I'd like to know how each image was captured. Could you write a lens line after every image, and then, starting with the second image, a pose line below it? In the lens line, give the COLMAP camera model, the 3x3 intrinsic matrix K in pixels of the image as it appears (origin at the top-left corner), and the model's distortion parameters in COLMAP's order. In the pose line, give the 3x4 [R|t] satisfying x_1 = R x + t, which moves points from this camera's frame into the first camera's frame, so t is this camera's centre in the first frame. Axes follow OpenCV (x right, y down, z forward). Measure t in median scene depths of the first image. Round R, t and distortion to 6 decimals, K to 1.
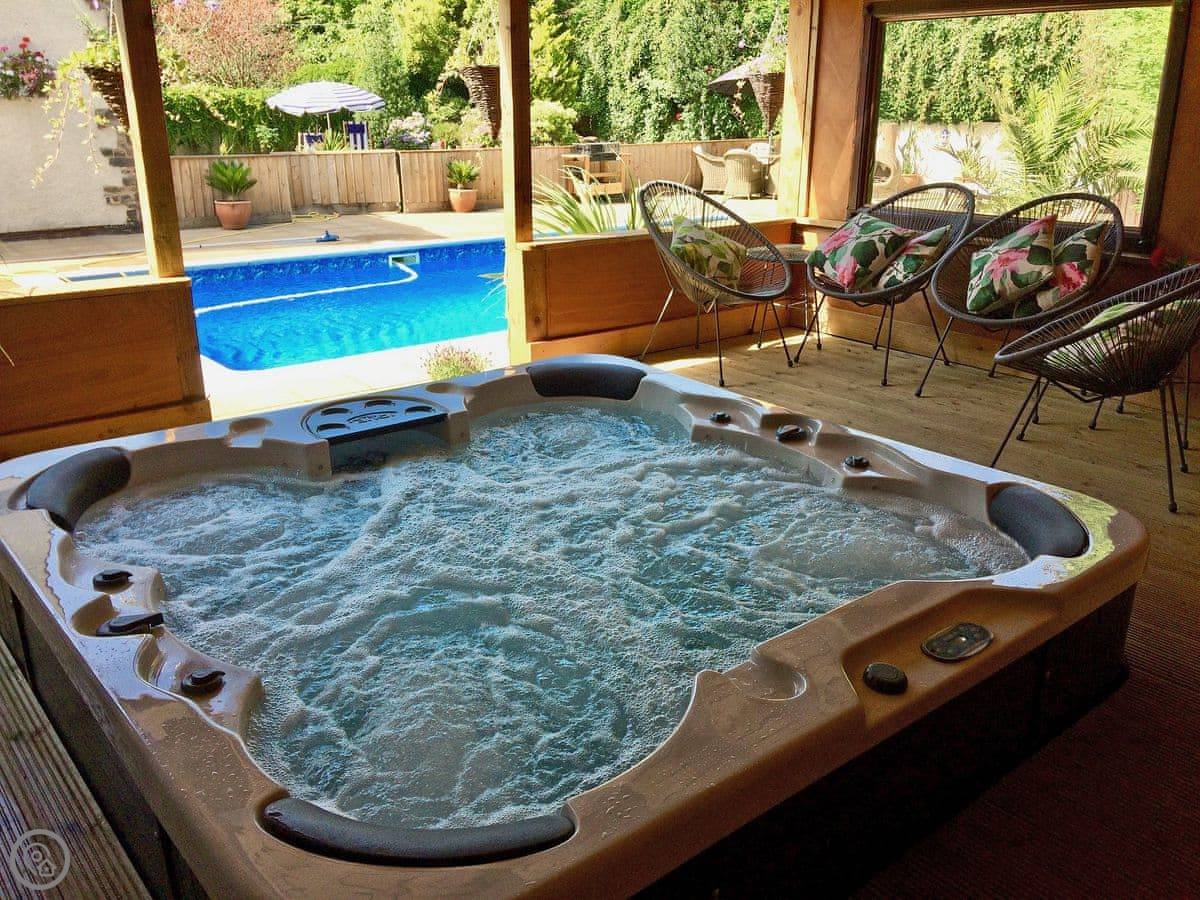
lens RADIAL K [[1042.2, 0, 604.8], [0, 1042.2, 457.1], [0, 0, 1]] dist [0.108967, -0.157529]
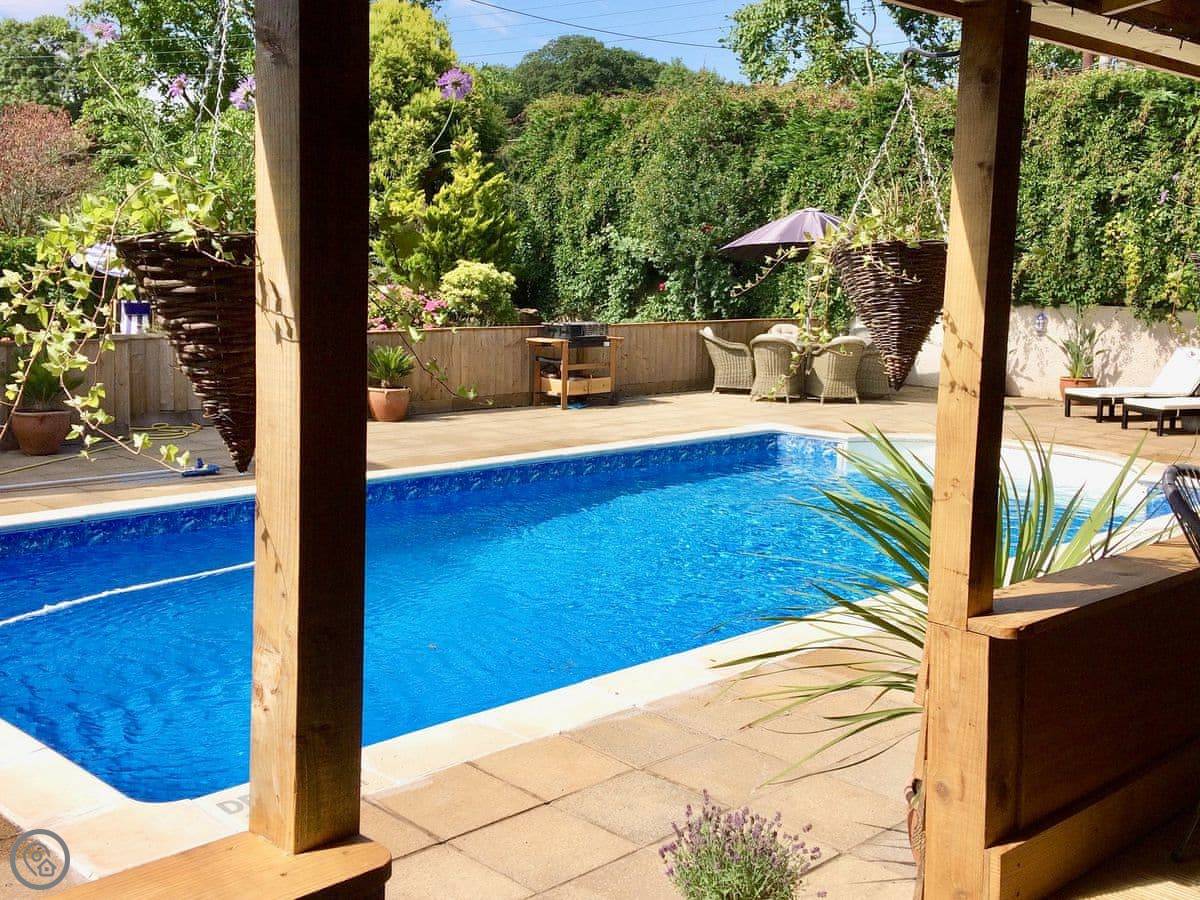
lens RADIAL K [[1372.1, 0, 617.0], [0, 1372.1, 388.8], [0, 0, 1]] dist [0.084086, 0.000000]
pose [[0.993450, 0.009797, 0.113849, -0.068040], [0.016466, 0.973648, -0.227460, -0.039333], [-0.113077, 0.227844, 0.967109, 0.102248]]
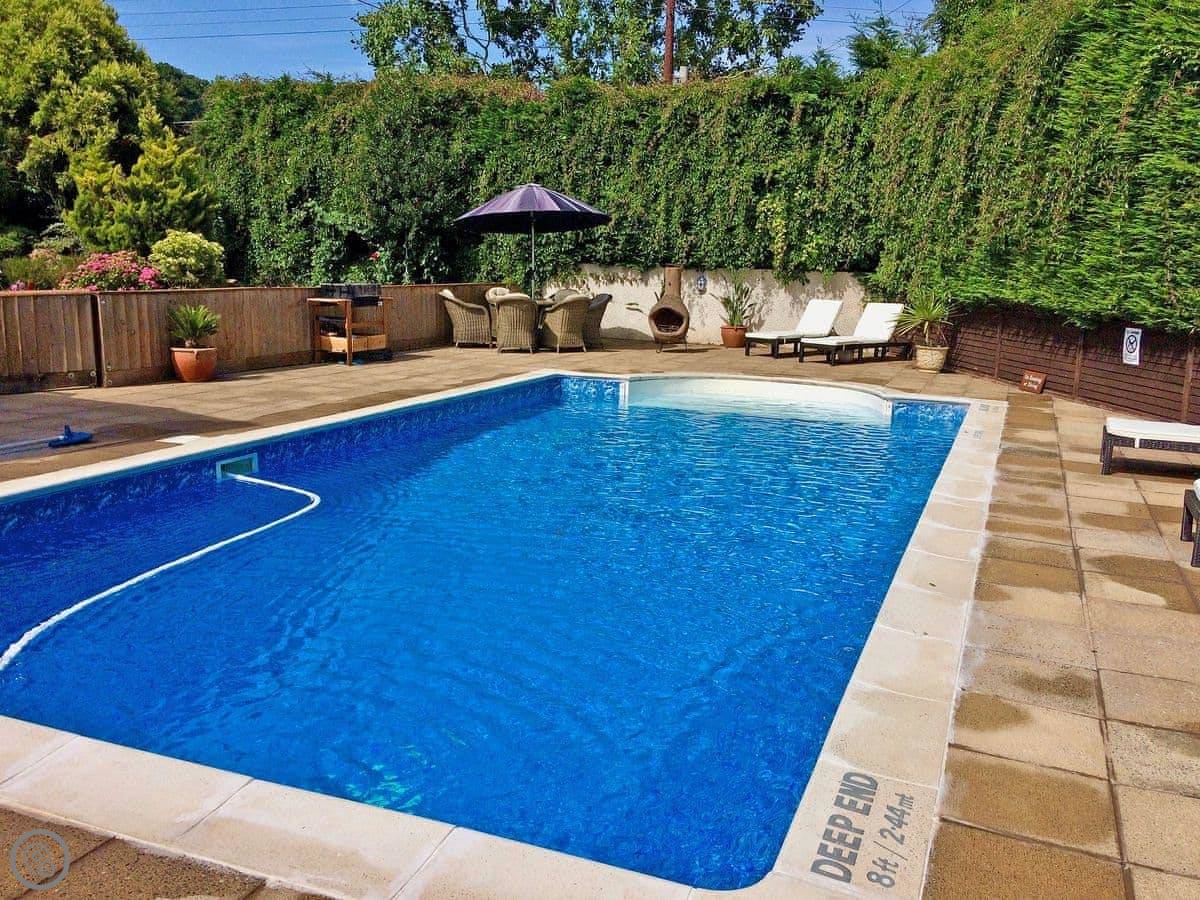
lens RADIAL K [[1042.2, 0, 610.7], [0, 1042.2, 452.5], [0, 0, 1]] dist [0.108967, -0.157529]
pose [[0.872422, -0.071044, 0.483563, -0.174219], [0.138836, 0.984646, -0.105819, -0.062166], [-0.468620, 0.159454, 0.868890, 0.231891]]
